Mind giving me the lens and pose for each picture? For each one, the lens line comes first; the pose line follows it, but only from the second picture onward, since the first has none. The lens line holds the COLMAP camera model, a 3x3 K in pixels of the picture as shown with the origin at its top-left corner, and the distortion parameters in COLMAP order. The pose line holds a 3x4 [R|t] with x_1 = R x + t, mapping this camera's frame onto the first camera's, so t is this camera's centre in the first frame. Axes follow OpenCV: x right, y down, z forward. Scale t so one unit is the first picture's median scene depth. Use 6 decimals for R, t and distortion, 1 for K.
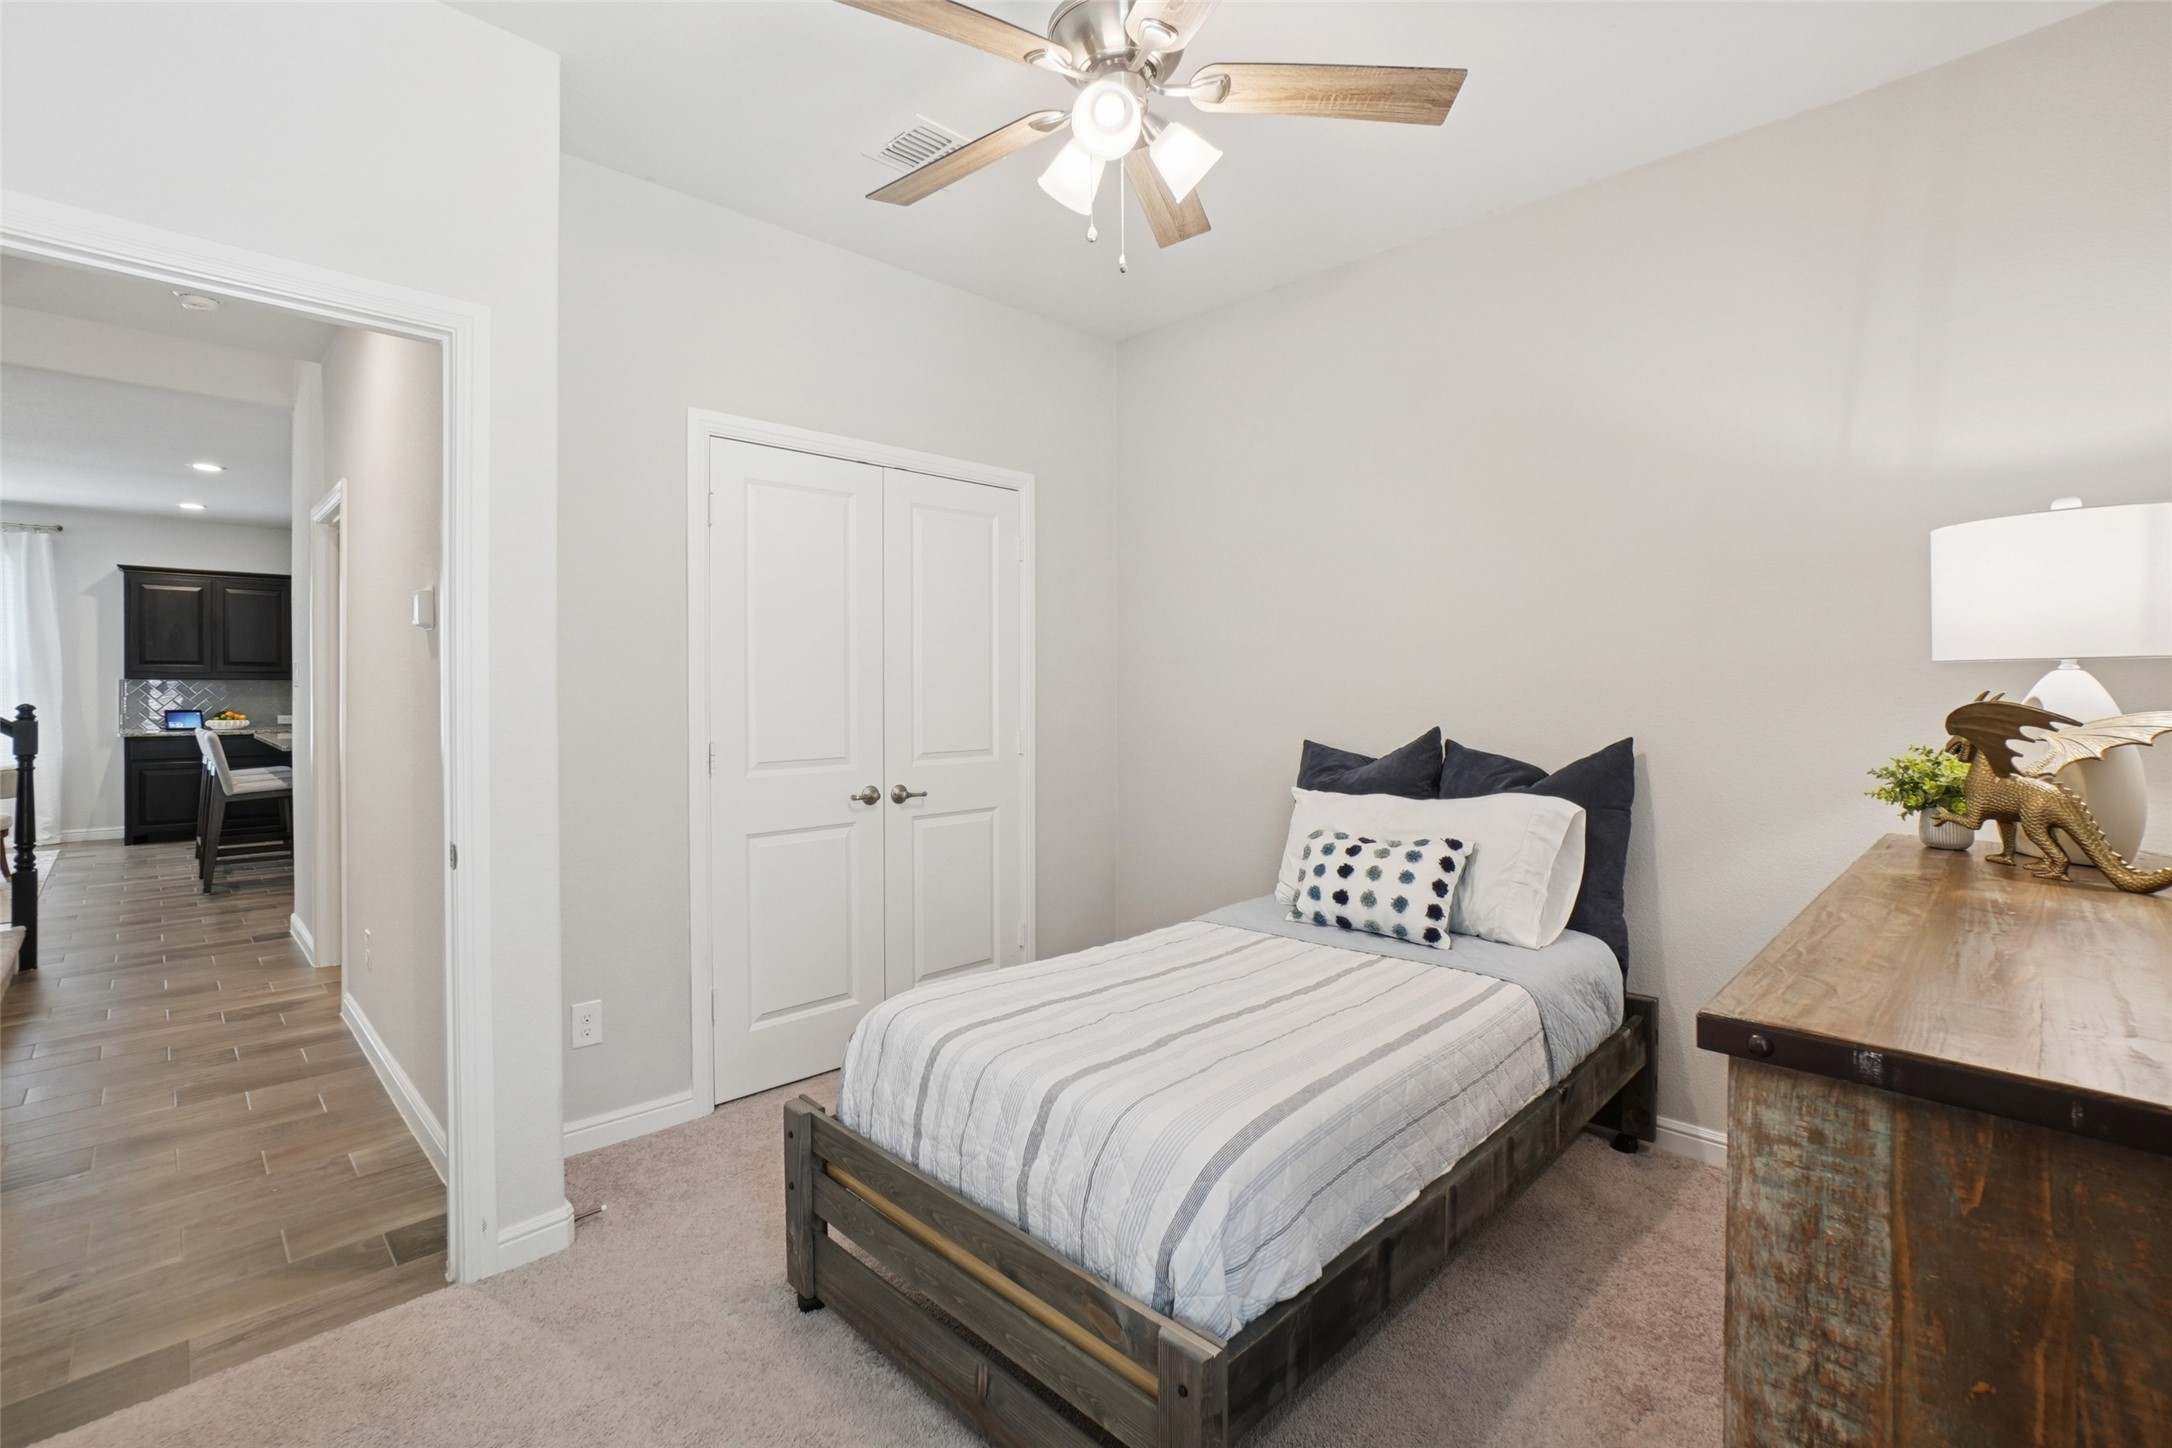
lens RADIAL K [[971.3, 0, 1073.8], [0, 971.3, 711.0], [0, 0, 1]] dist [-0.062493, 0.020565]
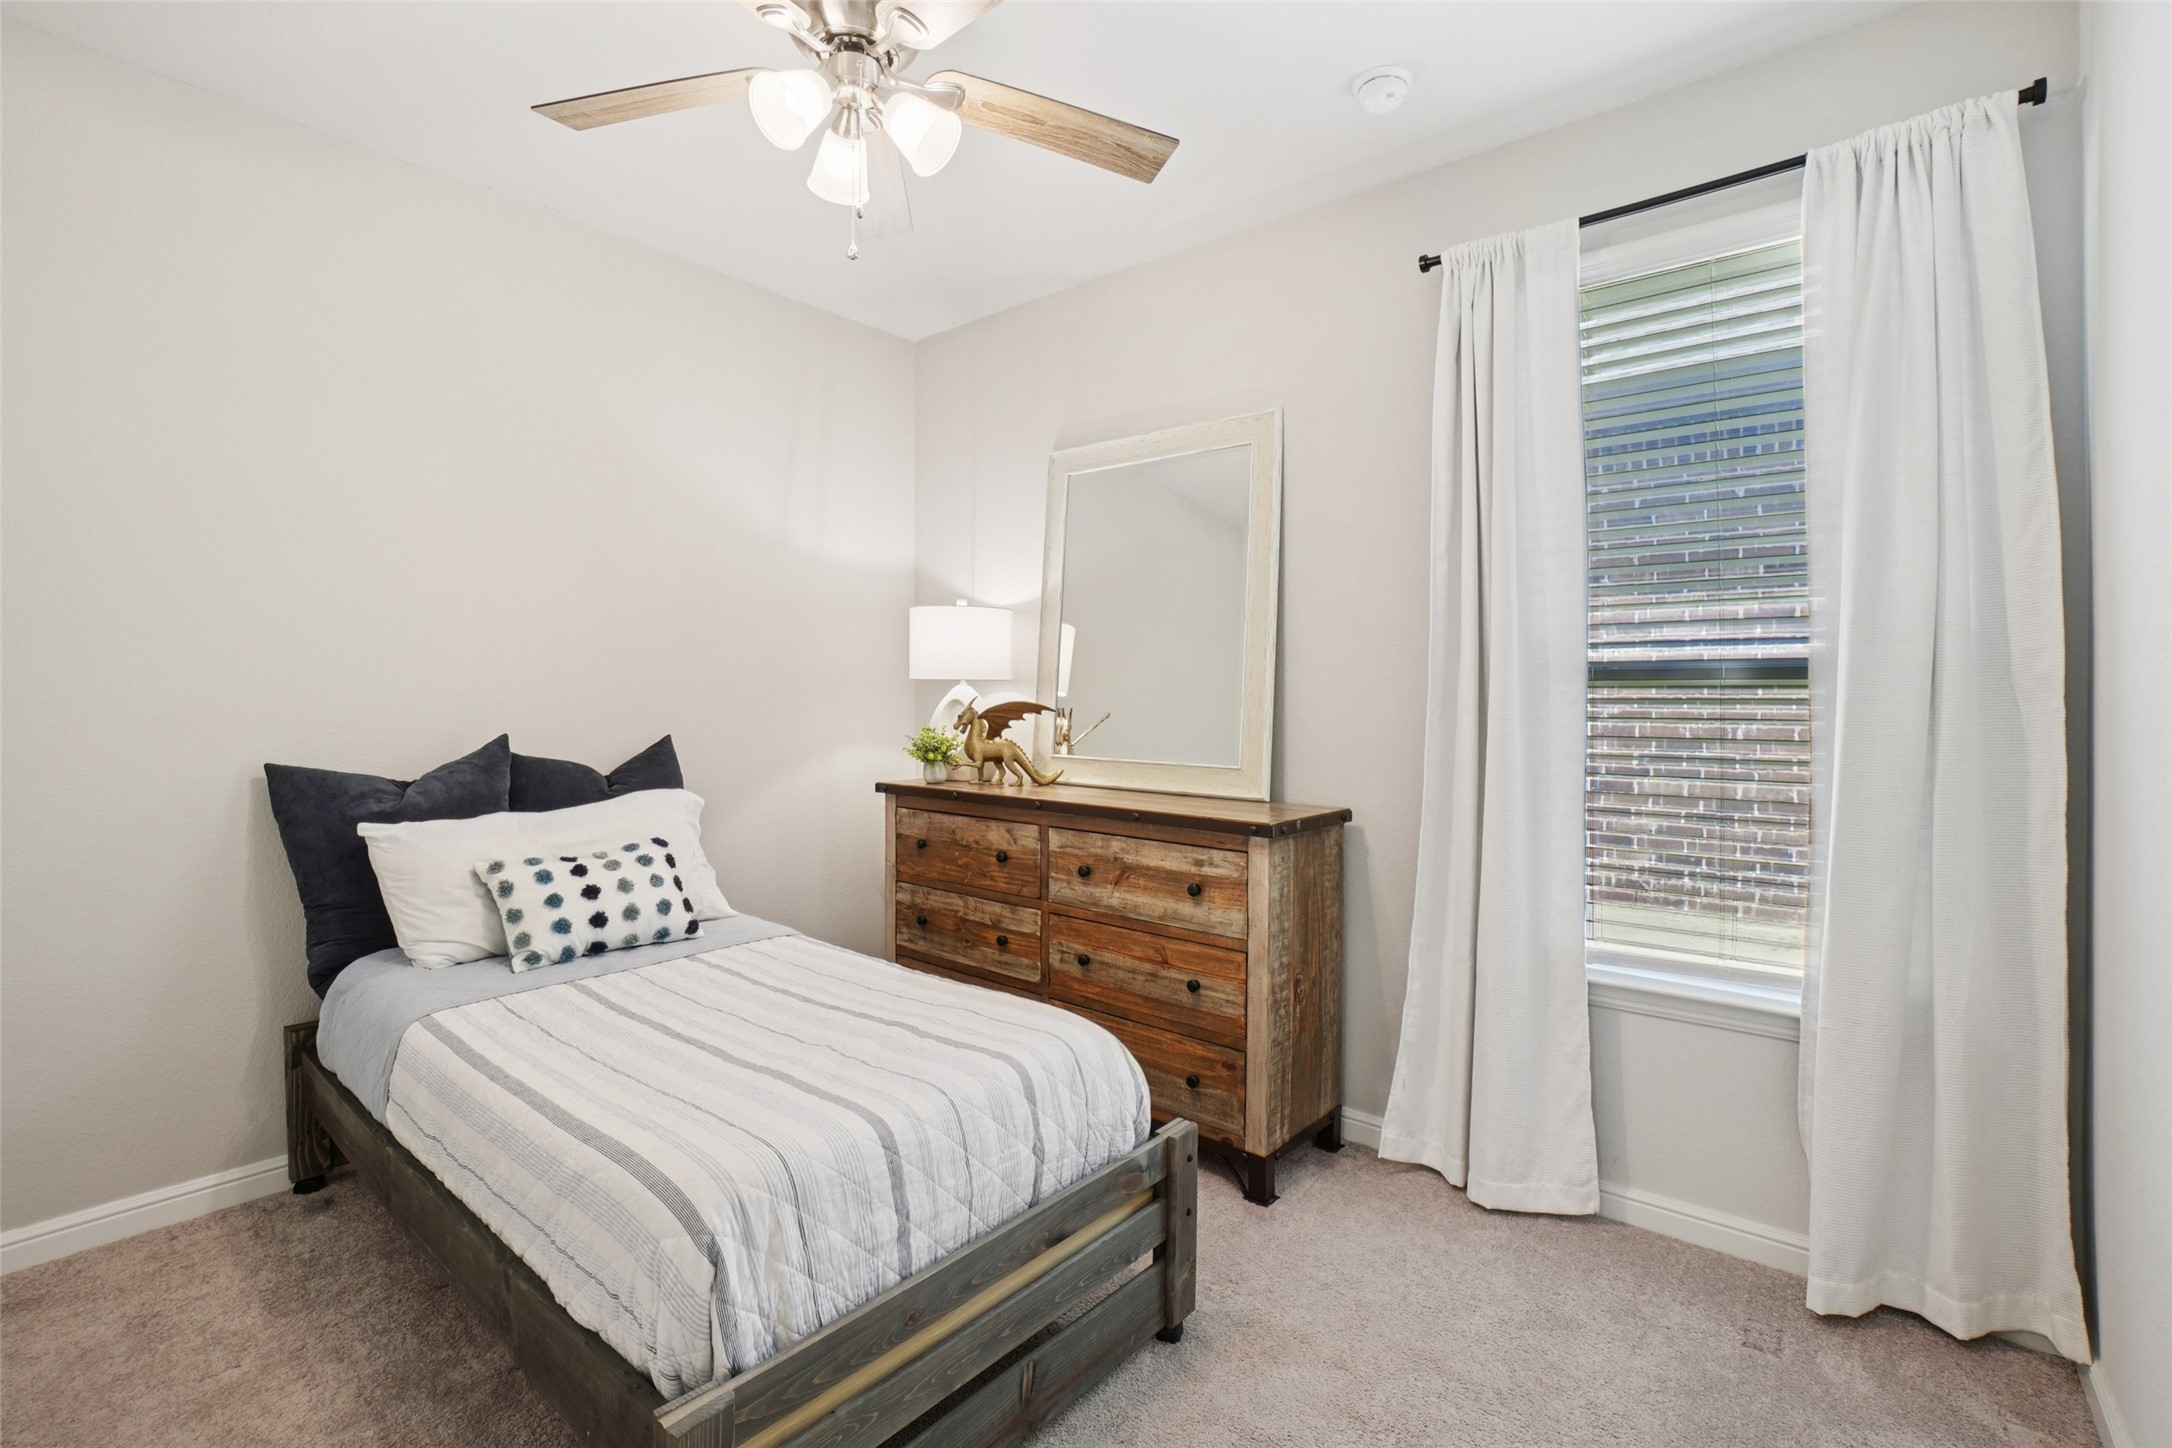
lens RADIAL K [[971.3, 0, 1073.8], [0, 971.3, 711.0], [0, 0, 1]] dist [-0.062493, 0.020565]
pose [[-0.089548, -0.014674, 0.995874, -0.839355], [0.018301, 0.999698, 0.016376, -0.016203], [-0.995814, 0.019692, -0.089252, 0.789196]]
